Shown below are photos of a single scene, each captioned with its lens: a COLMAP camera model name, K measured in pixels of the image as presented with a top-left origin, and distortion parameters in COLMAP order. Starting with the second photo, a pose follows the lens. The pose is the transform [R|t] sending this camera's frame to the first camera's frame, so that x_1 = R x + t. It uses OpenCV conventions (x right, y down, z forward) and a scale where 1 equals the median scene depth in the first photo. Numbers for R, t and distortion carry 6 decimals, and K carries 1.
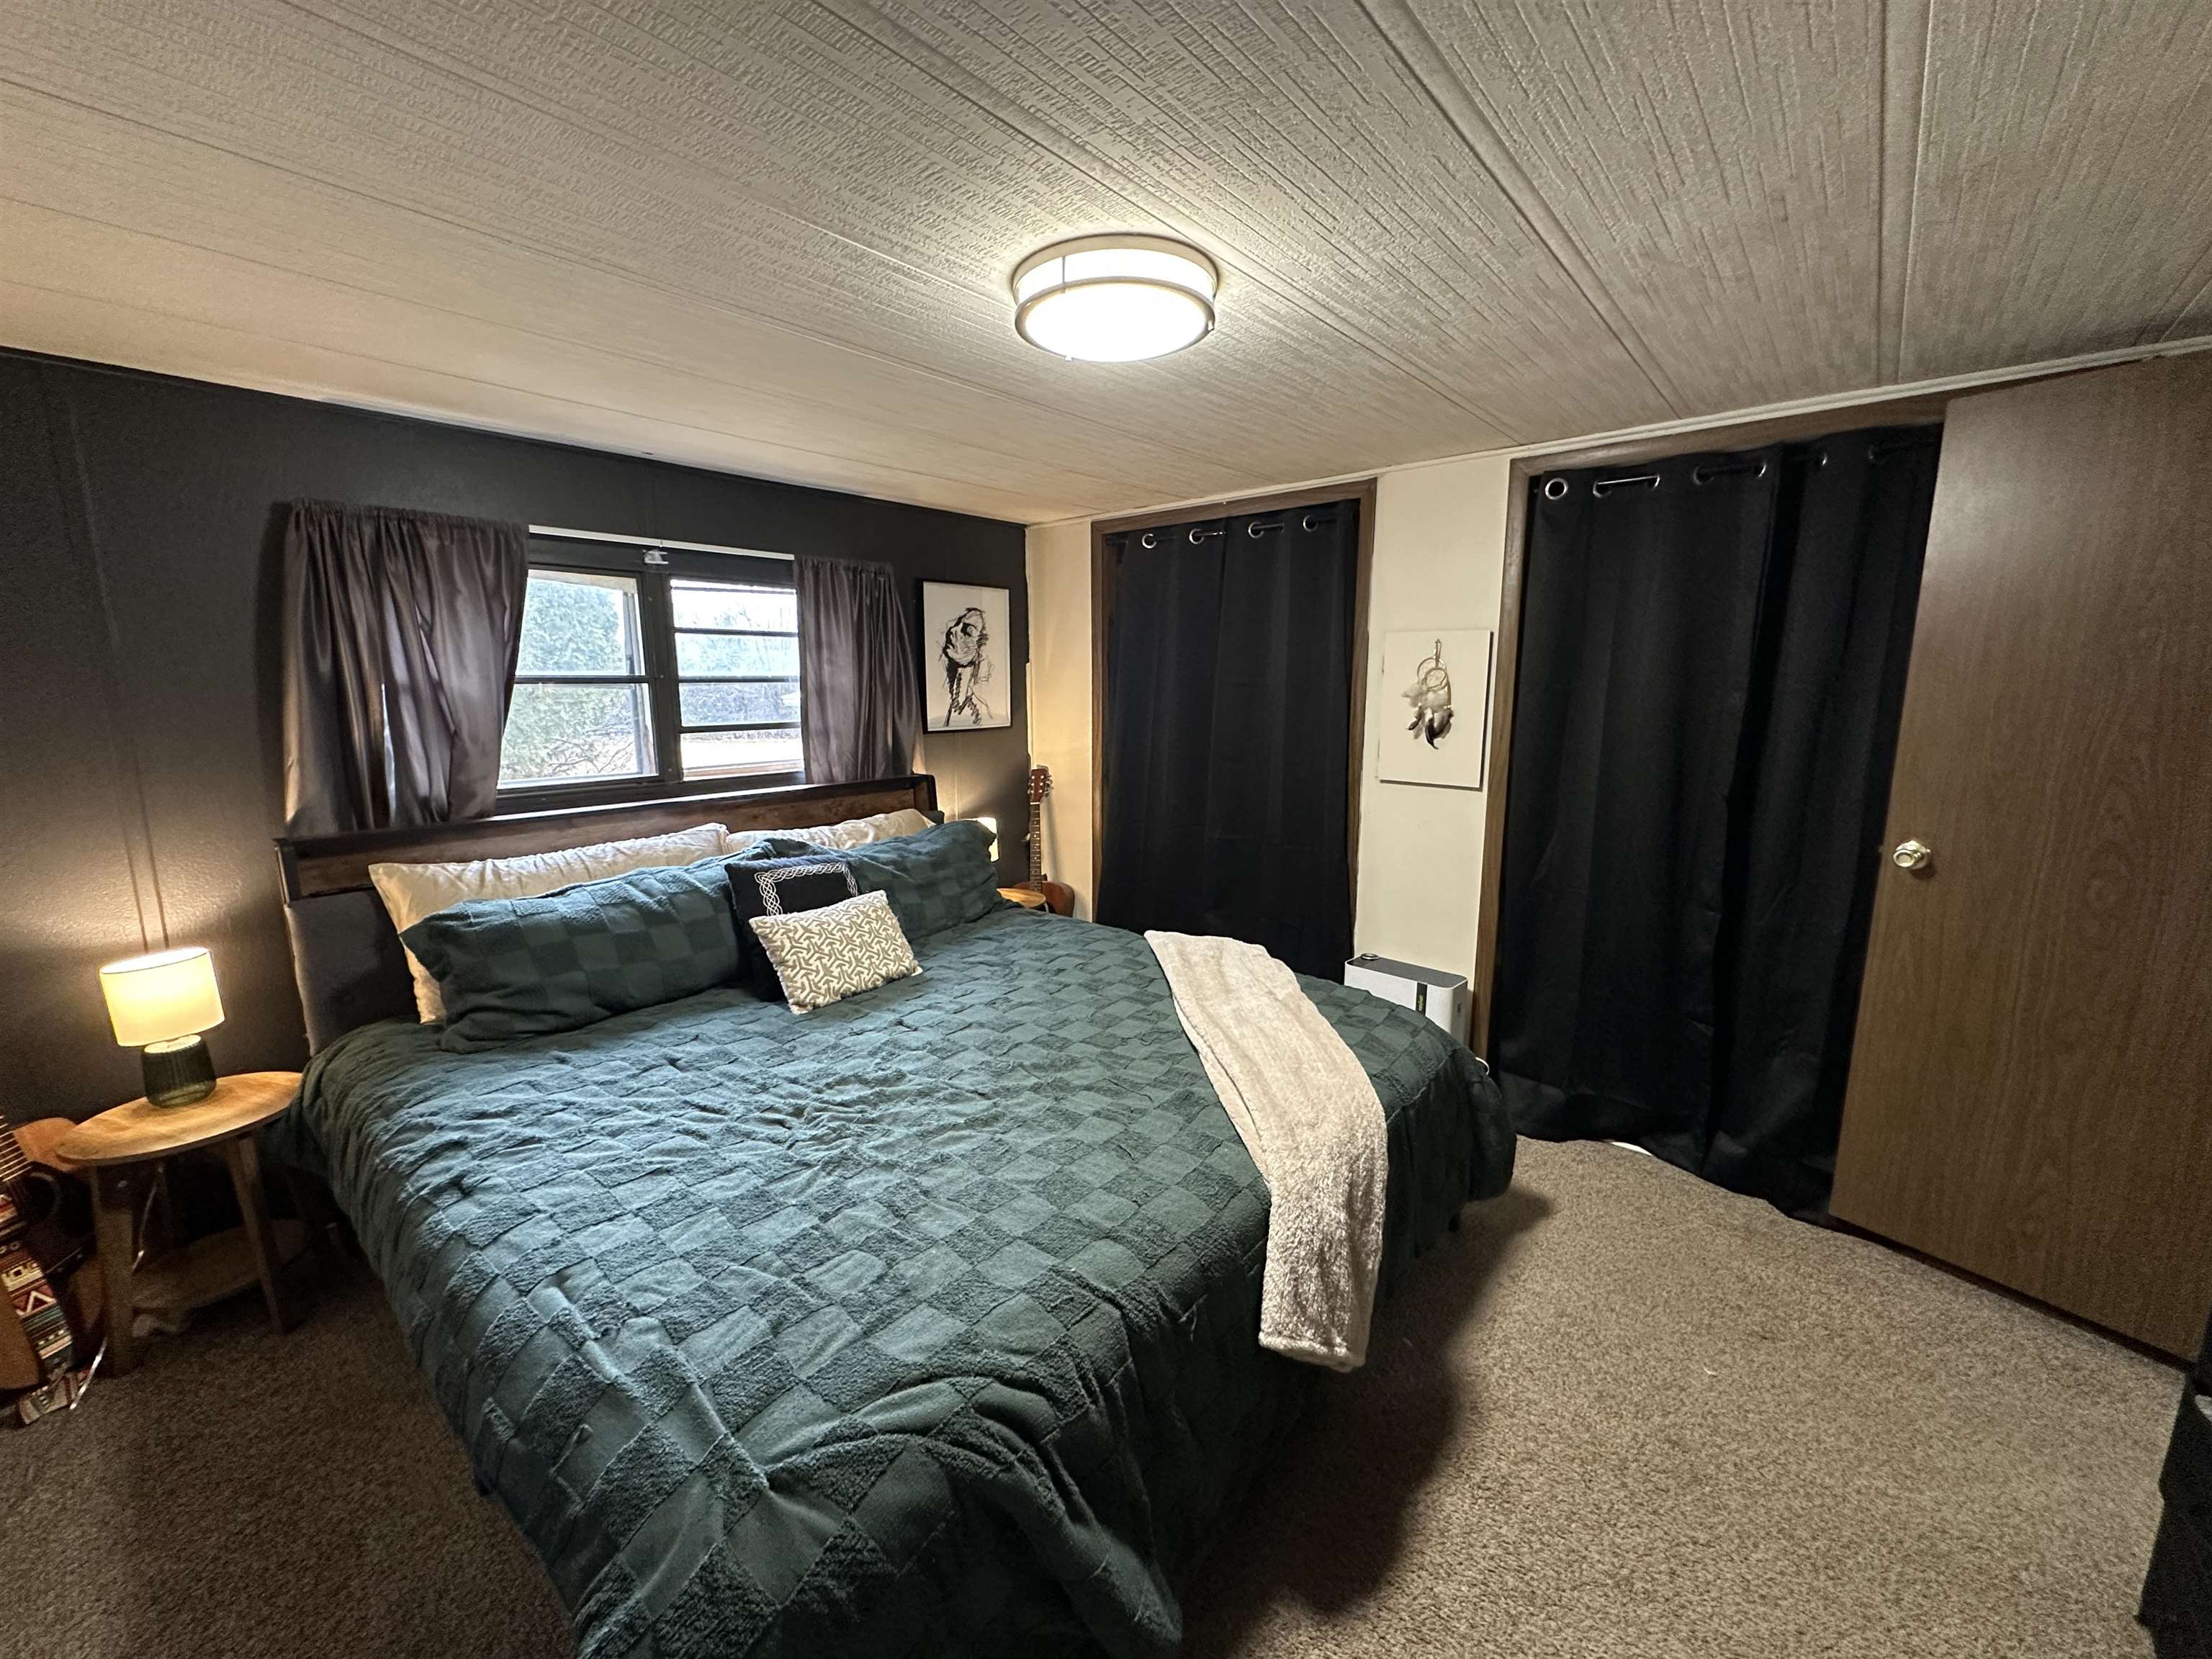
lens RADIAL K [[877.1, 0, 1104.2], [0, 877.1, 833.0], [0, 0, 1]] dist [-0.005931, 0.000690]
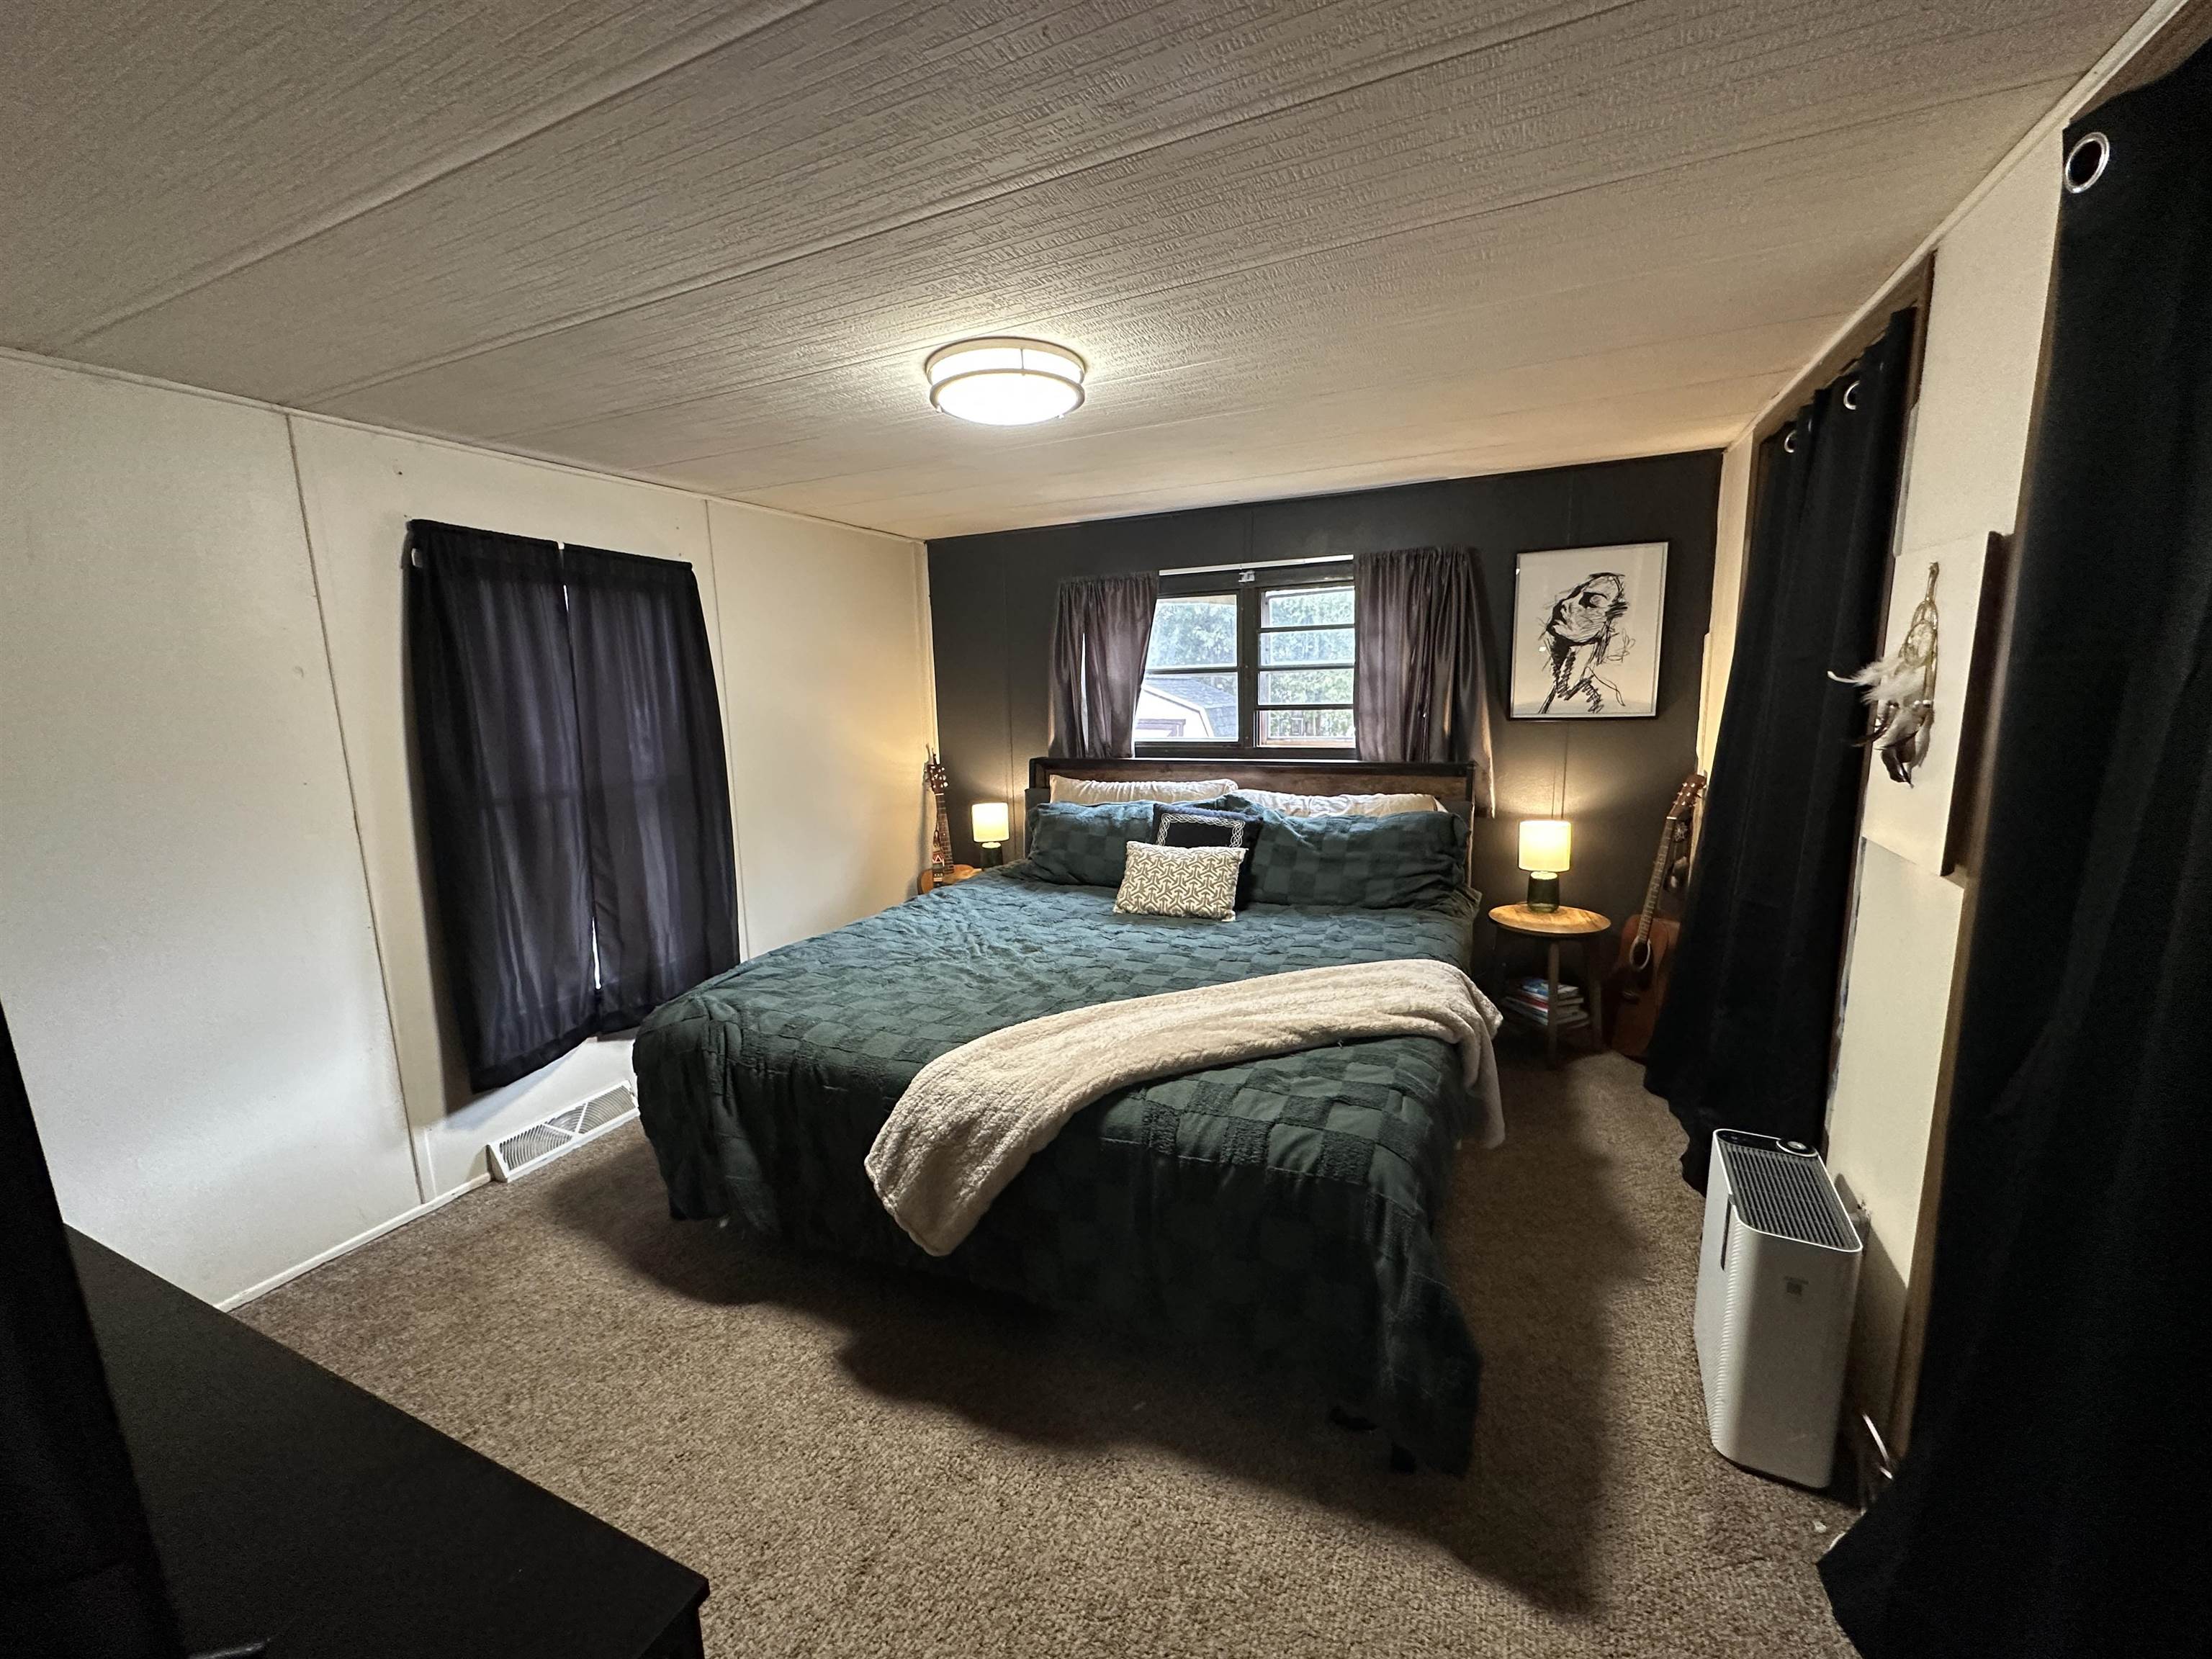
lens RADIAL K [[877.1, 0, 1106.1], [0, 877.1, 831.0], [0, 0, 1]] dist [-0.005931, 0.000690]
pose [[0.276872, 0.160784, -0.947360, 0.732815], [-0.137426, 0.982393, 0.126566, -0.073309], [0.951029, 0.095150, 0.294093, 0.432224]]
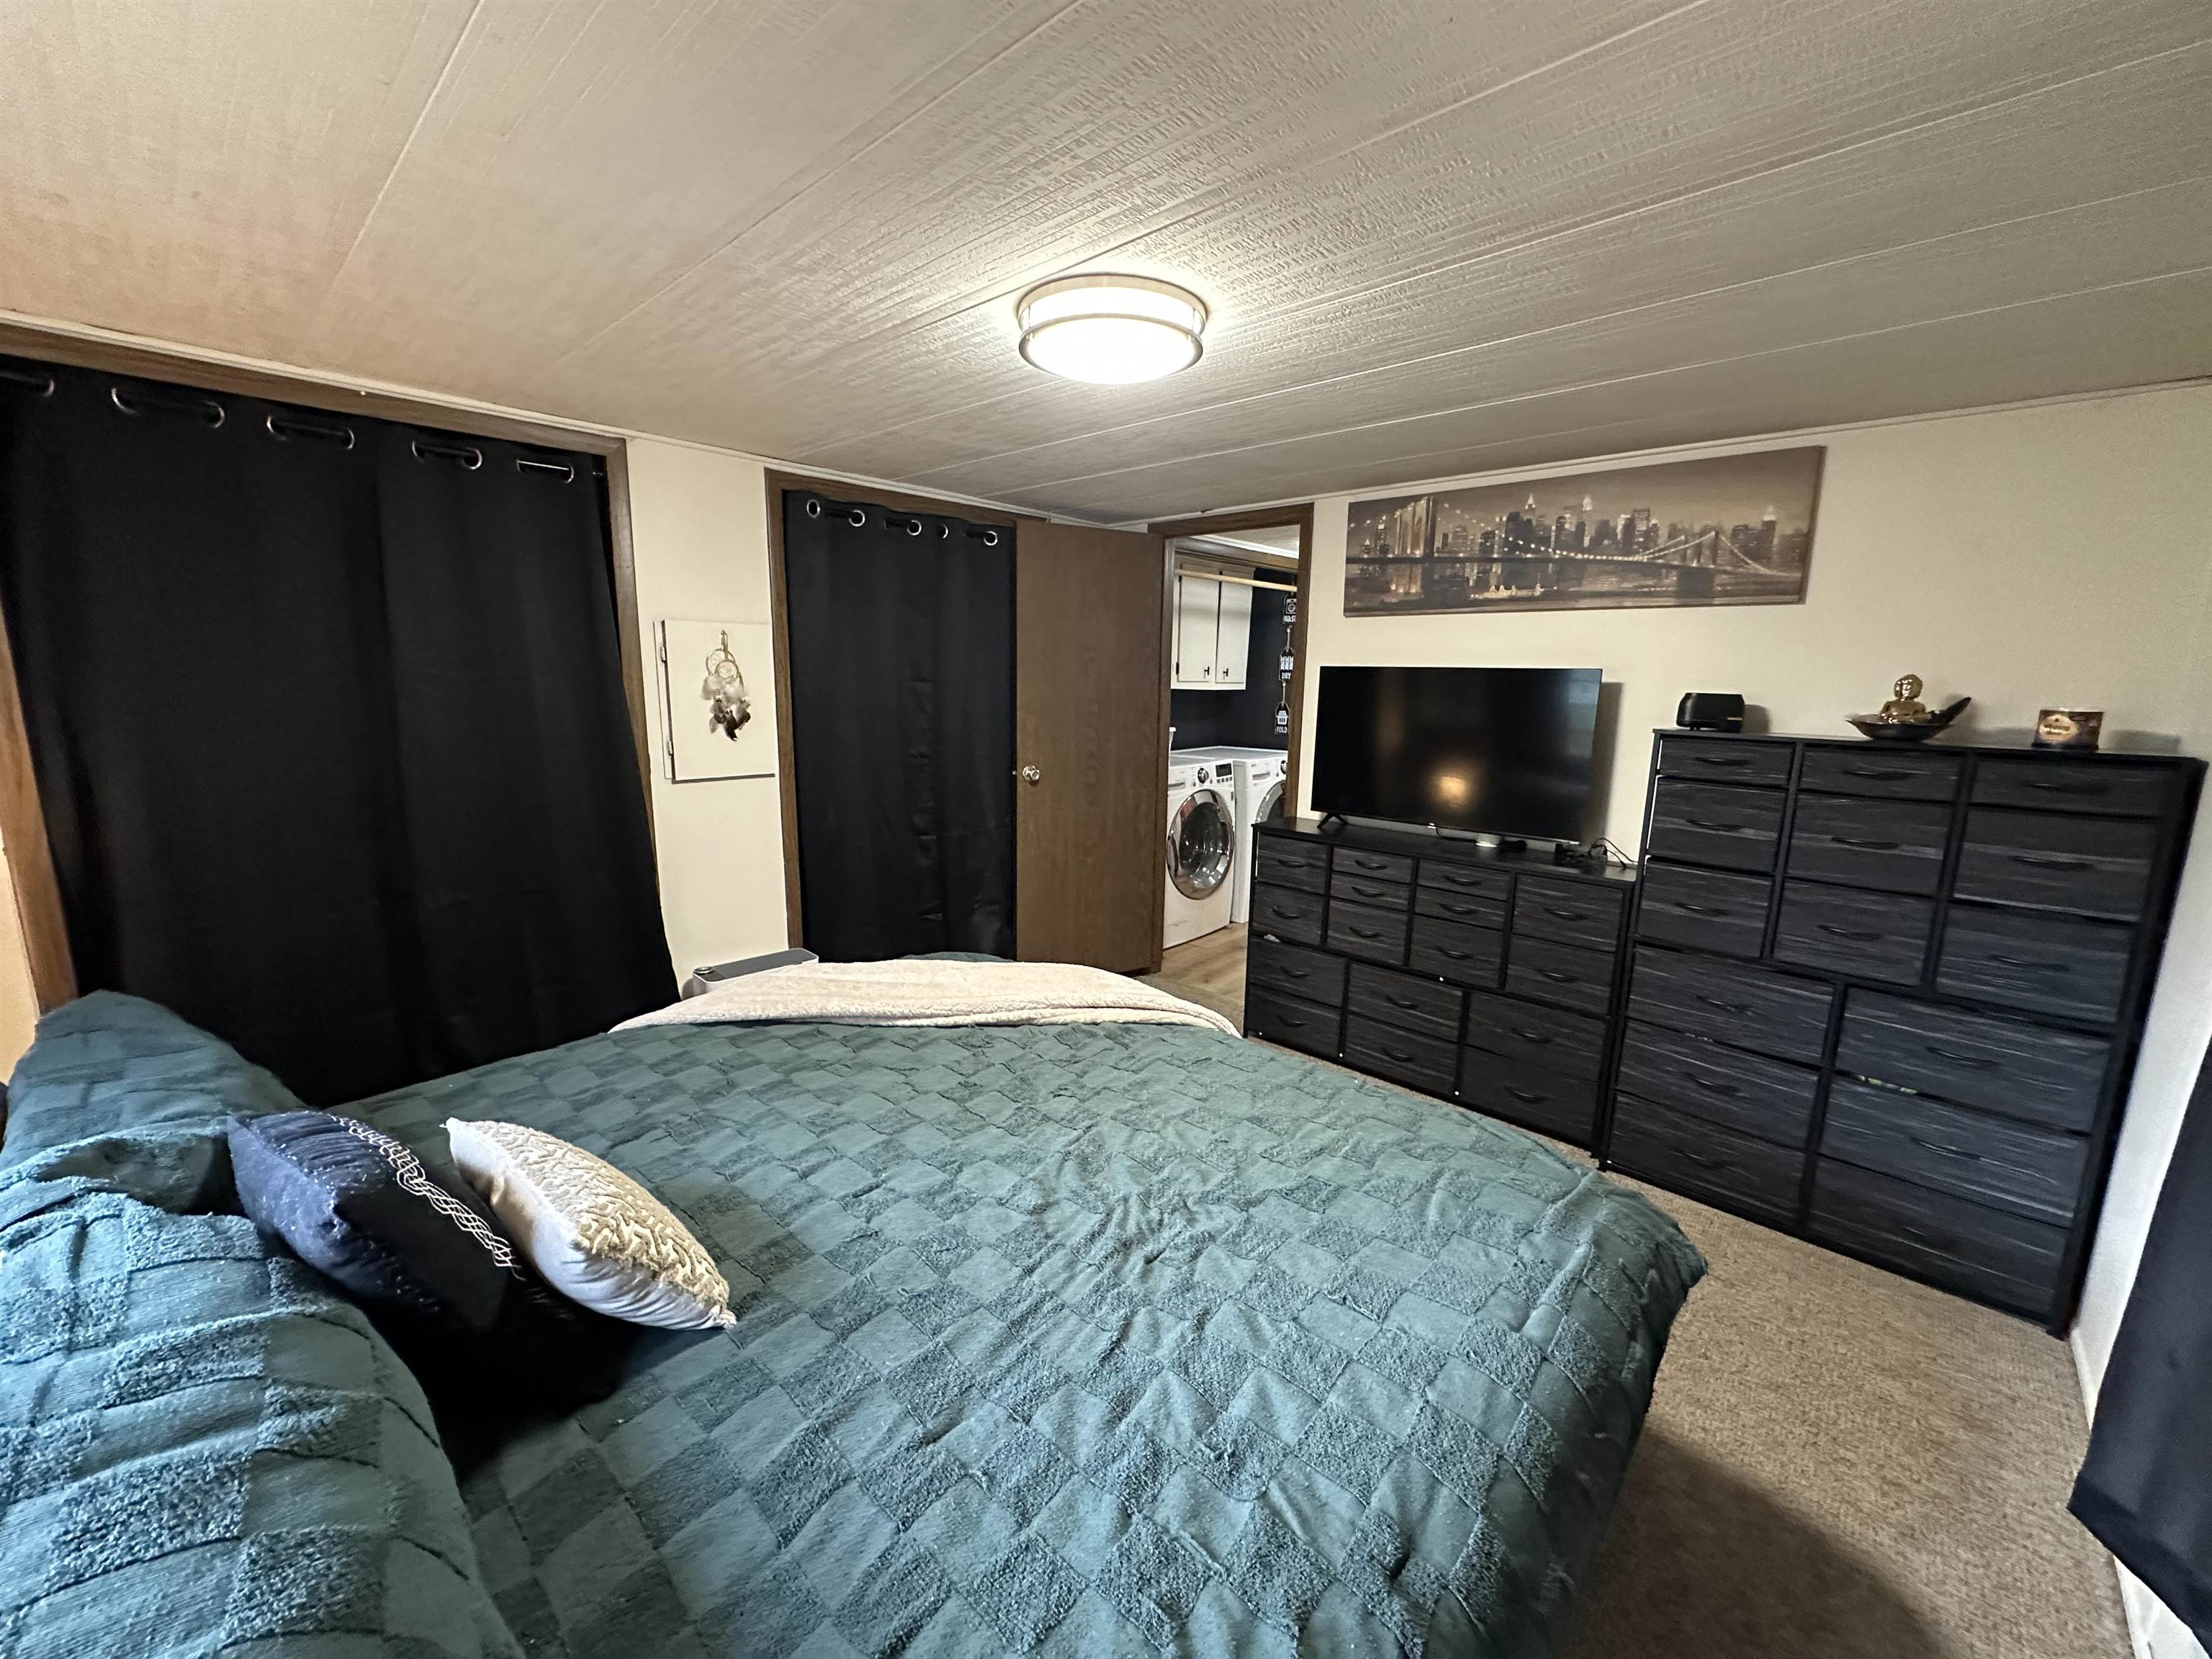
lens RADIAL K [[877.1, 0, 1107.6], [0, 877.1, 831.4], [0, 0, 1]] dist [-0.005931, 0.000690]
pose [[0.031445, -0.176655, 0.983770, -0.614140], [0.159428, 0.972542, 0.169543, -0.098799], [-0.986709, 0.151509, 0.058746, 0.542742]]
